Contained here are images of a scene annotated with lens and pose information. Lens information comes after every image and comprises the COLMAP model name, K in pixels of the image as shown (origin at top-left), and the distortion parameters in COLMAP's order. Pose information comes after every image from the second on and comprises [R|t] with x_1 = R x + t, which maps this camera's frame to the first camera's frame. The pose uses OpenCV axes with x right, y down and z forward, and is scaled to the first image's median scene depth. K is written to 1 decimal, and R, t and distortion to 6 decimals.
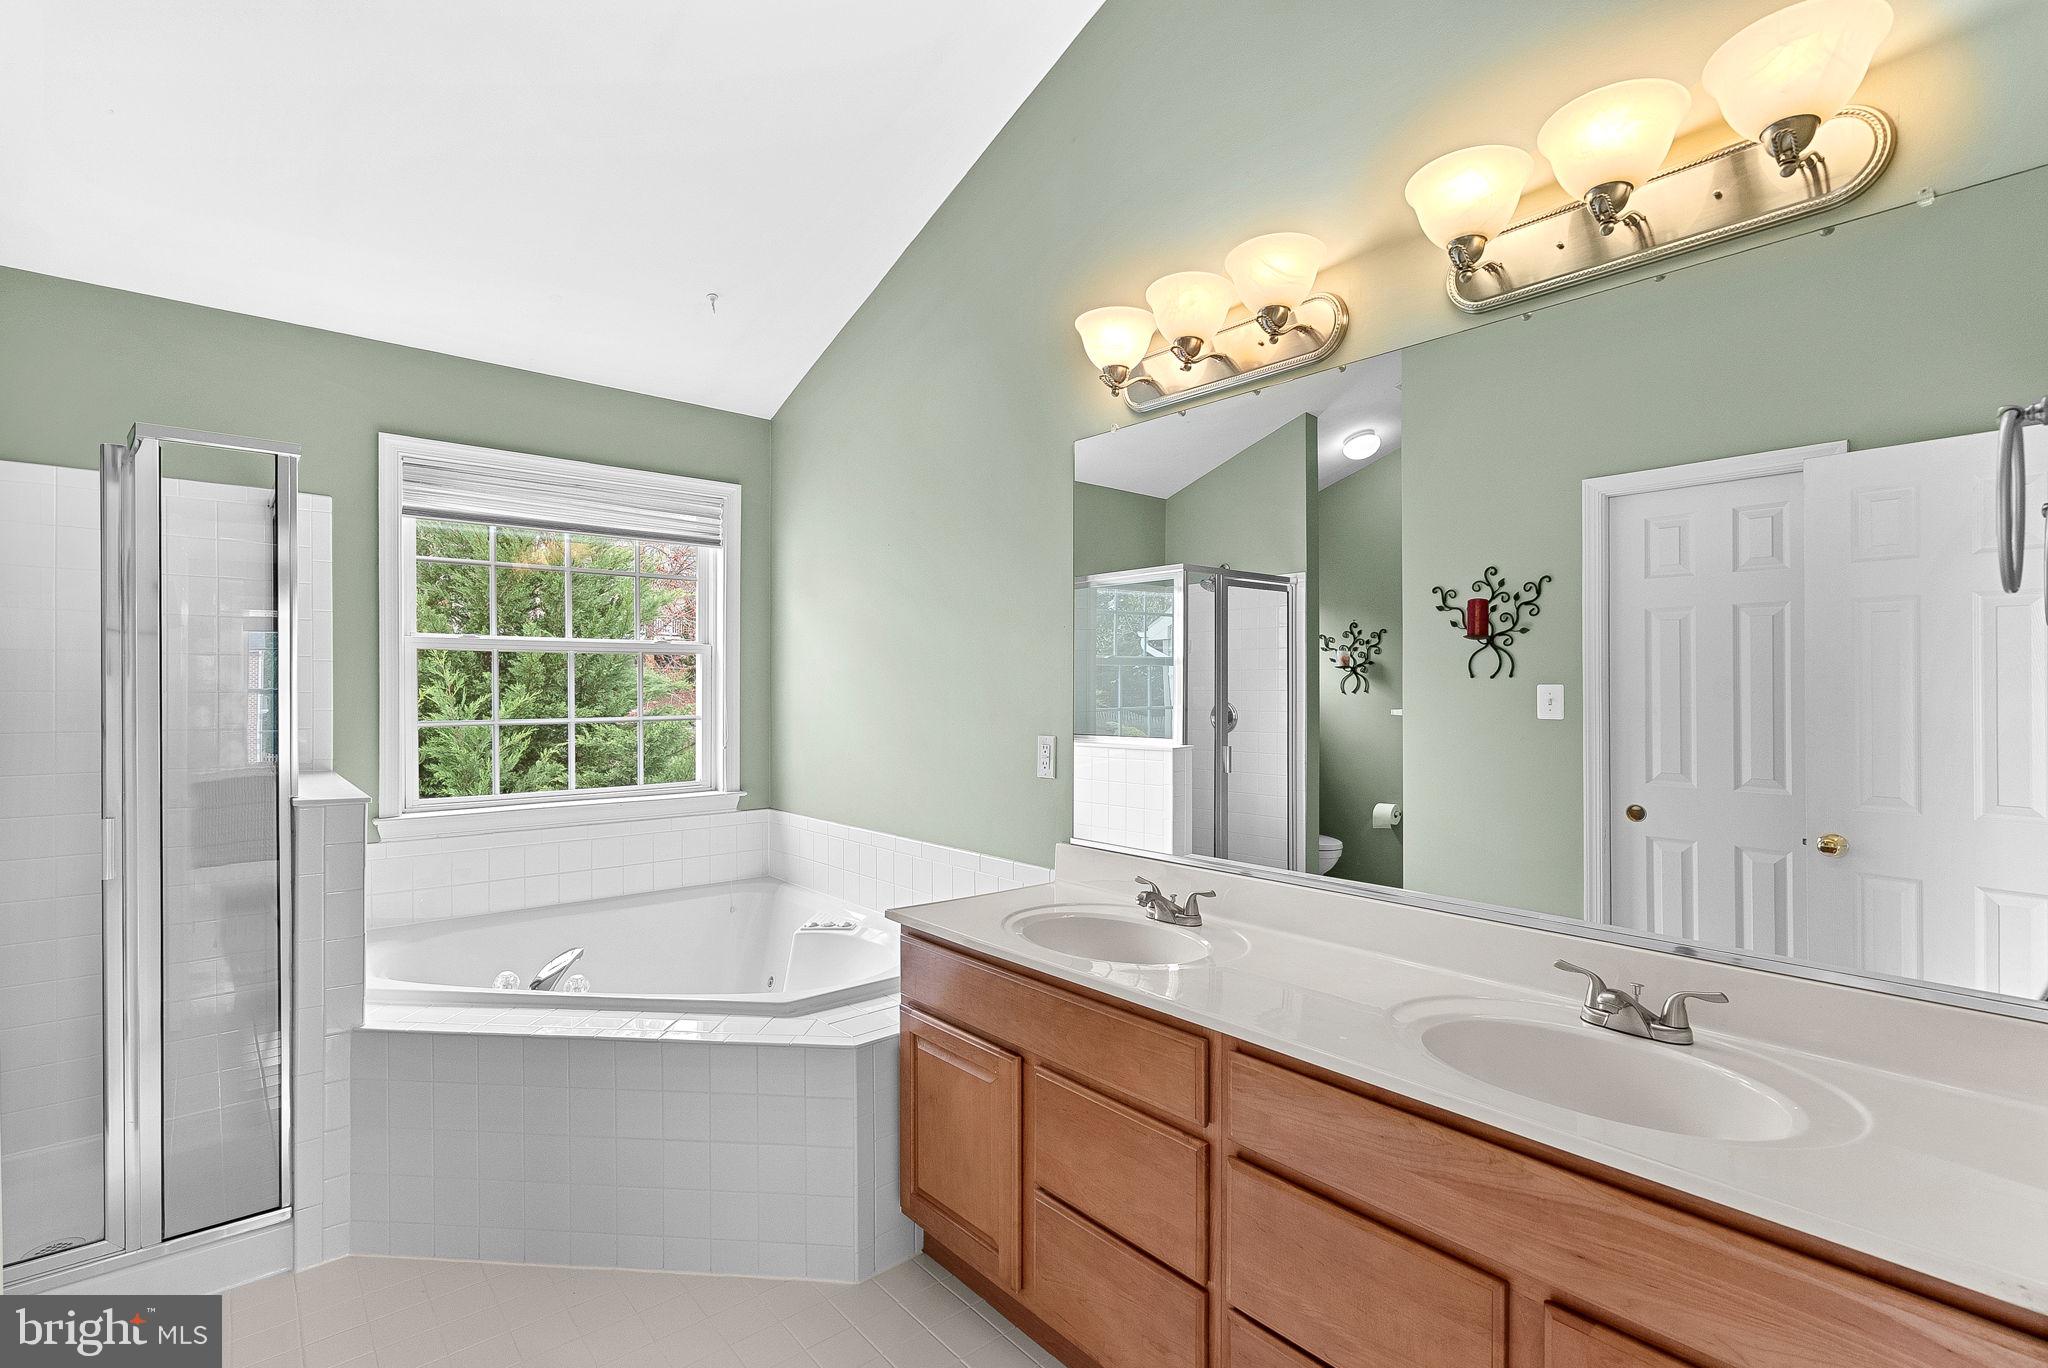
lens RADIAL K [[928.5, 0, 1011.3], [0, 928.5, 693.8], [0, 0, 1]] dist [-0.010606, 0.001760]
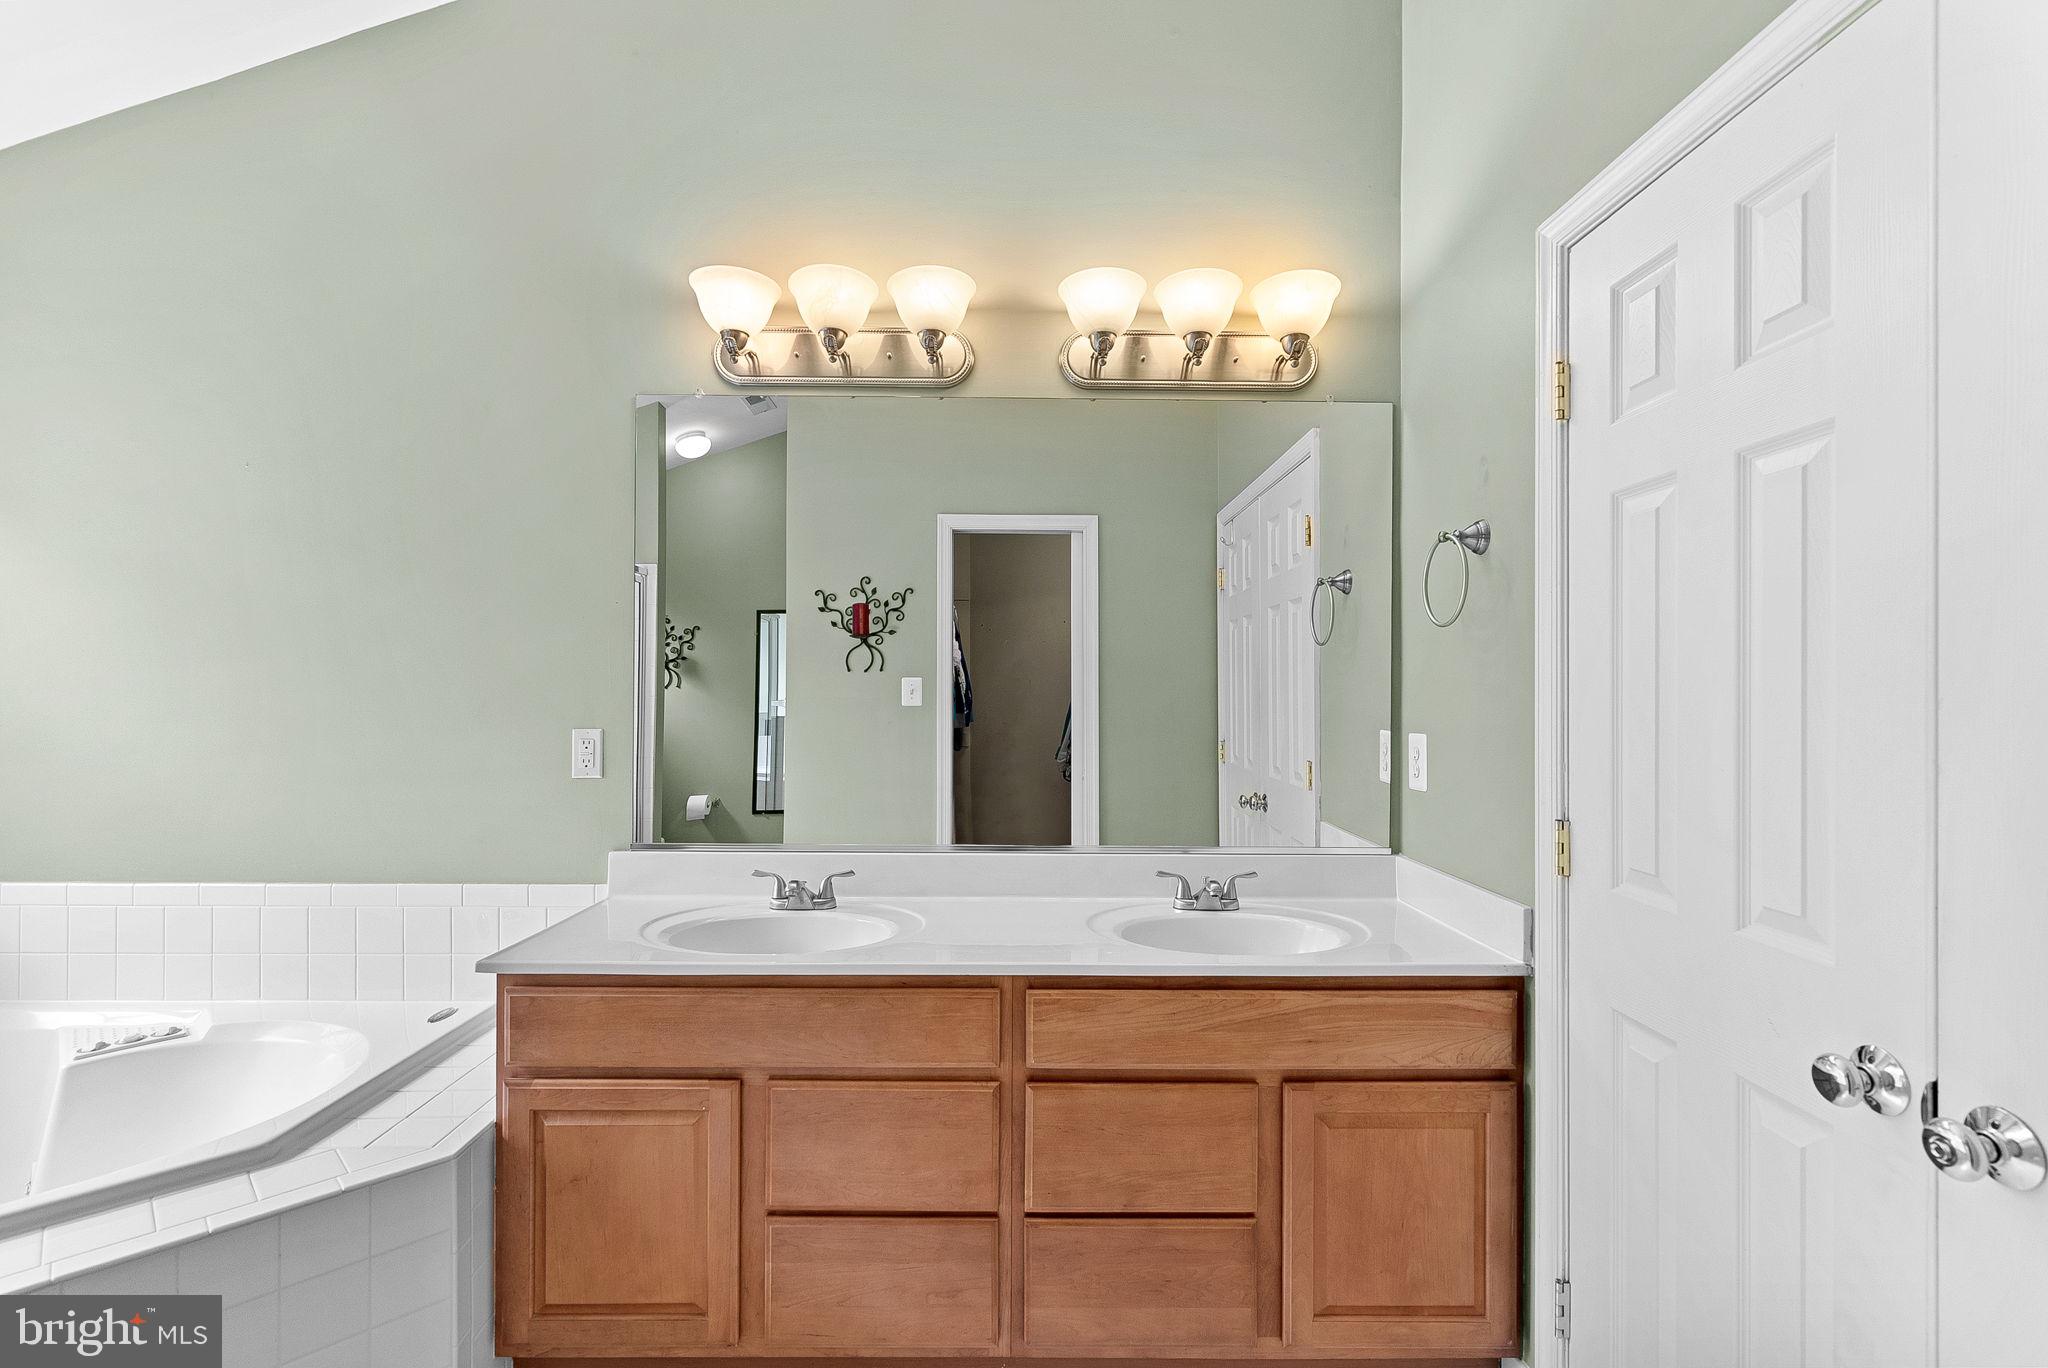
lens RADIAL K [[928.5, 0, 1012.0], [0, 928.5, 678.3], [0, 0, 1]] dist [-0.010606, 0.001760]
pose [[0.654550, 0.008333, 0.755972, -0.282159], [0.003464, 0.999896, -0.014021, 0.008907], [-0.756010, 0.011796, 0.654453, 0.116455]]
